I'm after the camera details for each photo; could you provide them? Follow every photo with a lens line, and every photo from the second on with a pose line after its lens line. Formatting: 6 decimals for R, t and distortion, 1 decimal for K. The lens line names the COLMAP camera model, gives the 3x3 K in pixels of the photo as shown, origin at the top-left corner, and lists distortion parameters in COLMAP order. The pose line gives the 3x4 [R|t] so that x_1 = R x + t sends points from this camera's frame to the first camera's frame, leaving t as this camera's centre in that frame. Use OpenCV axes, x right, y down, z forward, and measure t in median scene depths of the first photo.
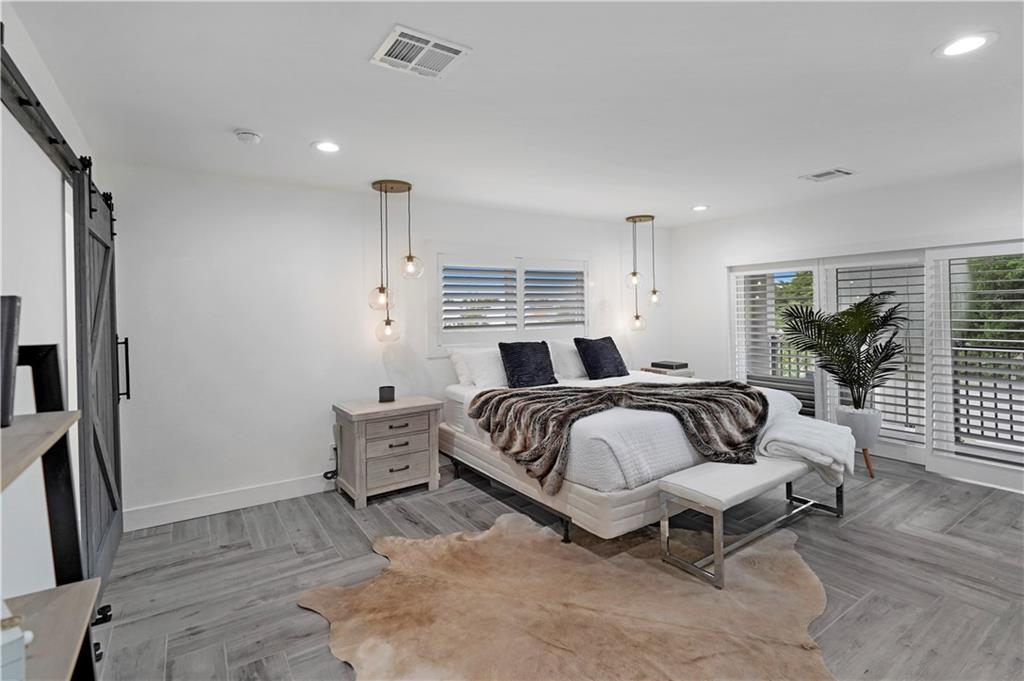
lens RADIAL K [[475.9, 0, 510.1], [0, 475.9, 319.9], [0, 0, 1]] dist [-0.000677, 0.000128]
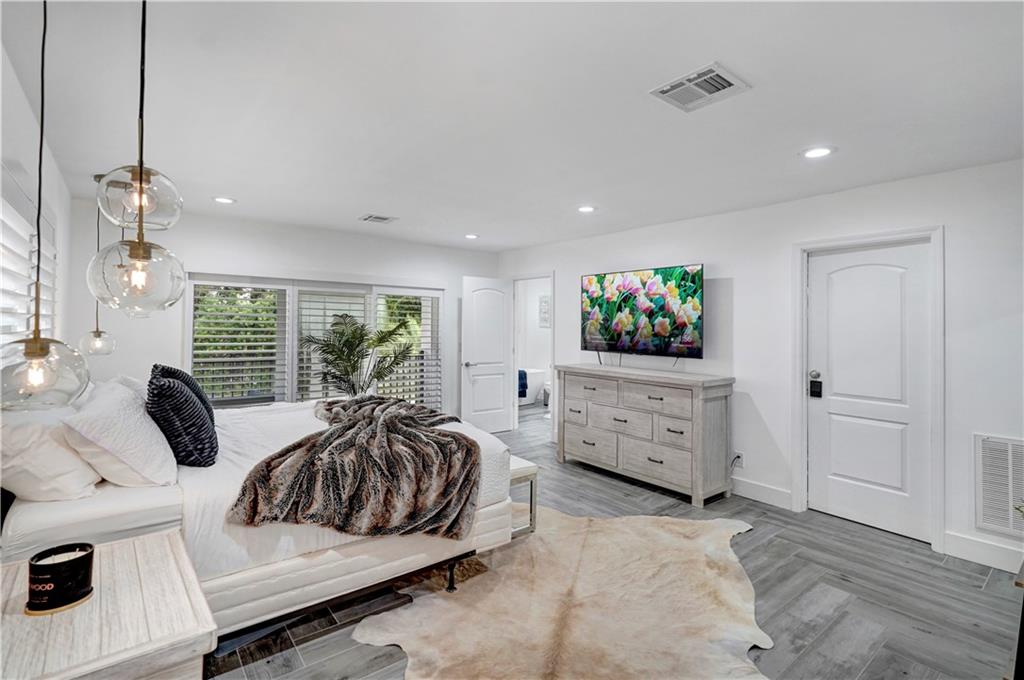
lens RADIAL K [[478.0, 0, 512.0], [0, 478.0, 340.0], [0, 0, 1]] dist [-0.001388, 0.000527]
pose [[-0.062723, -0.010768, 0.997973, -0.627559], [0.004423, 0.999929, 0.011067, -0.002417], [-0.998021, 0.005108, -0.062671, 0.774758]]
